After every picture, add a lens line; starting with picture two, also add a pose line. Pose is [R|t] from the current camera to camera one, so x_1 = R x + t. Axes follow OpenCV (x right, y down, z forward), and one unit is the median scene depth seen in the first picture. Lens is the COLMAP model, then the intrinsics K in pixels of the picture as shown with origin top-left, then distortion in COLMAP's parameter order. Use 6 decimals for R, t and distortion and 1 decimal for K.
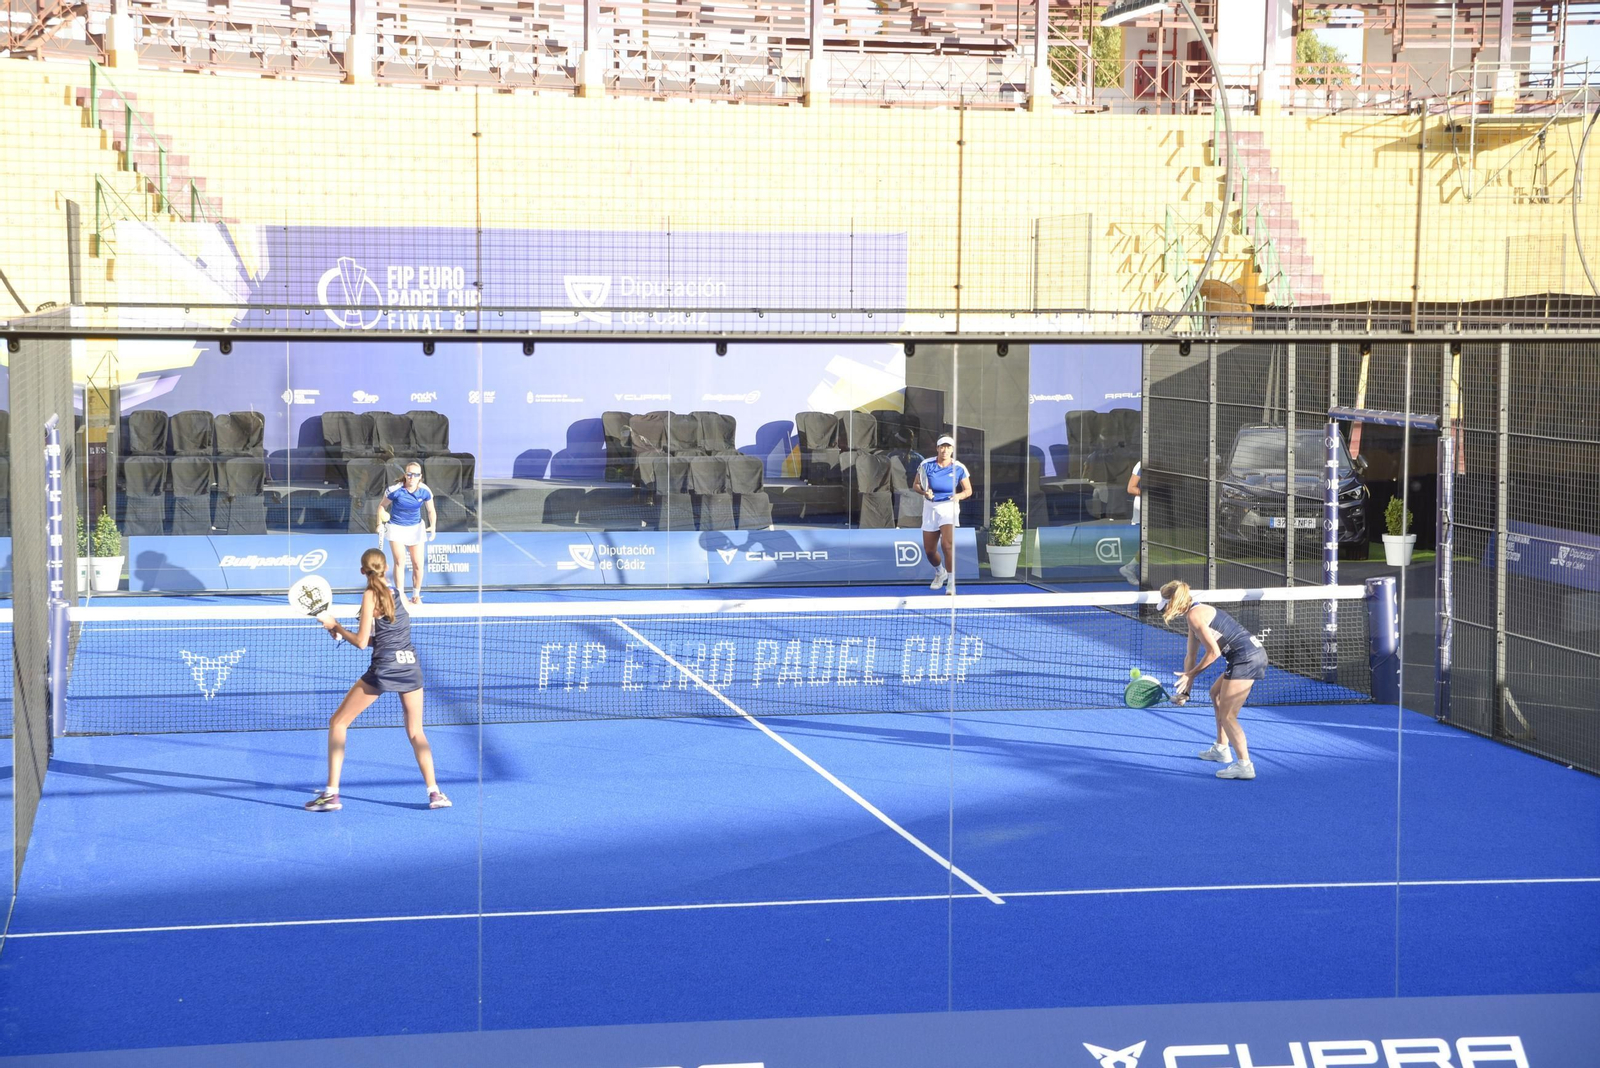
lens RADIAL K [[3137.4, 0, 803.8], [0, 3137.4, 524.0], [0, 0, 1]] dist [0.309658, 0.000000]
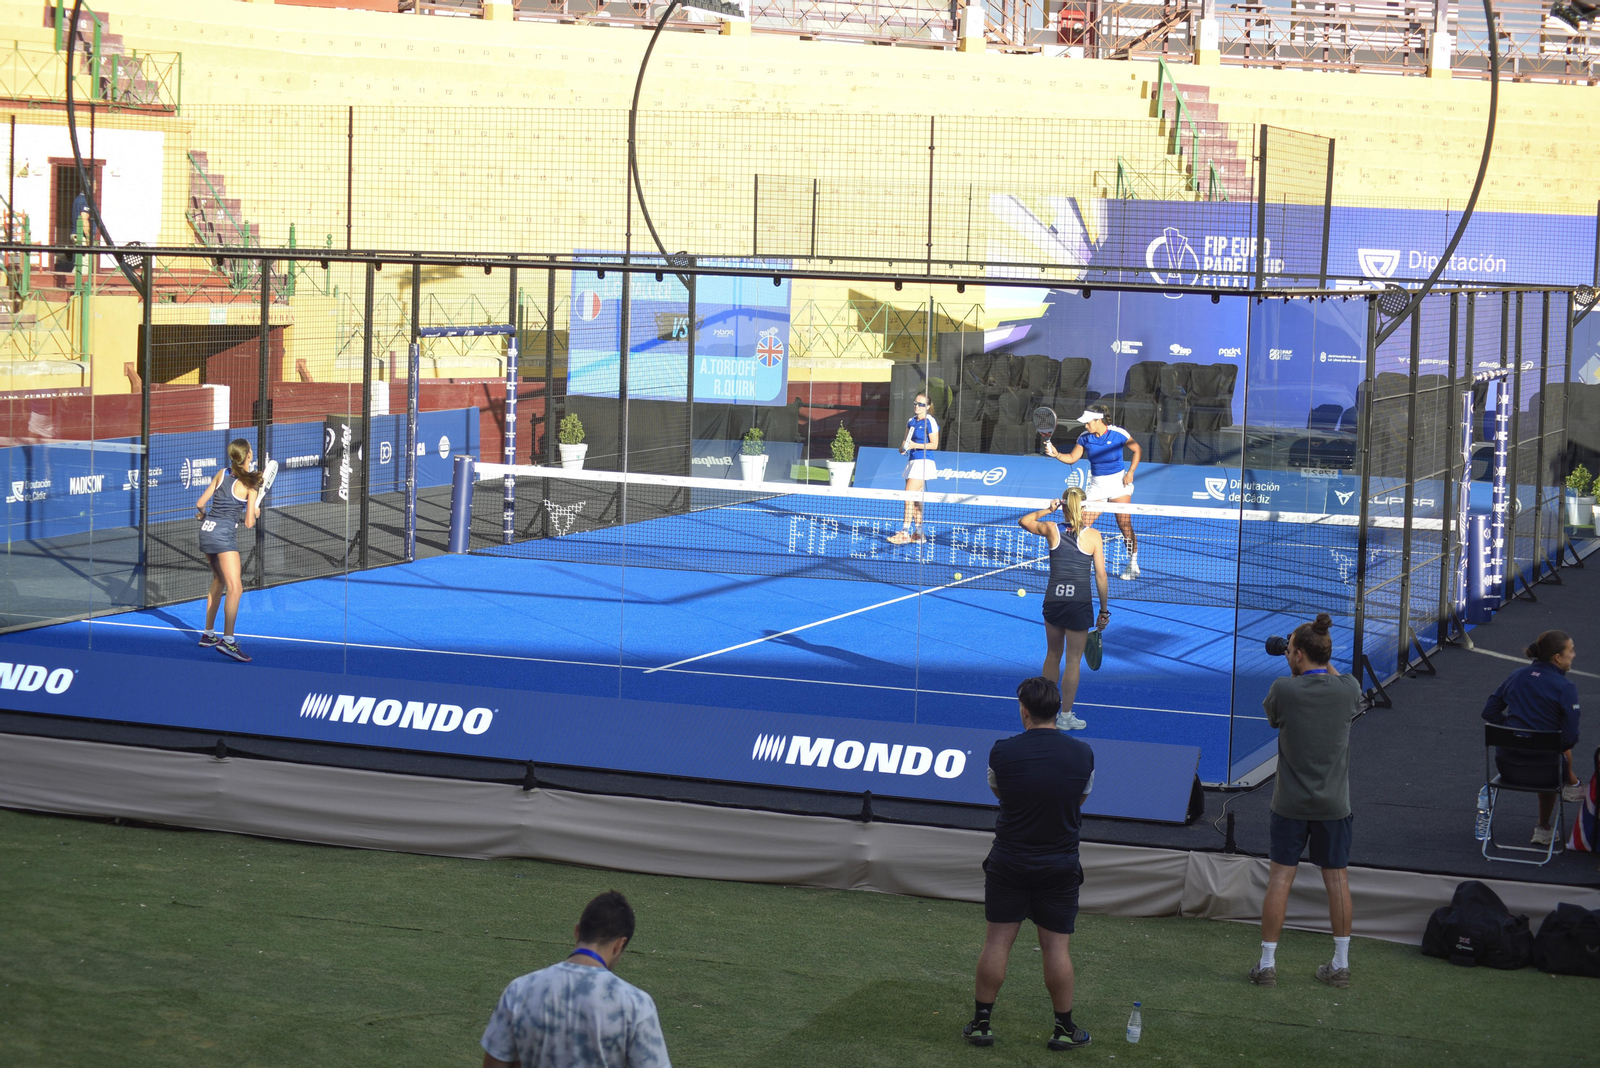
lens RADIAL K [[3342.8, 0, 803.5], [0, 3342.8, 538.0], [0, 0, 1]] dist [-0.186005, 0.000000]
pose [[0.856403, 0.070301, -0.511499, 0.364017], [-0.068329, 0.997405, 0.022681, 0.009451], [0.511766, 0.015526, 0.858984, -0.098921]]
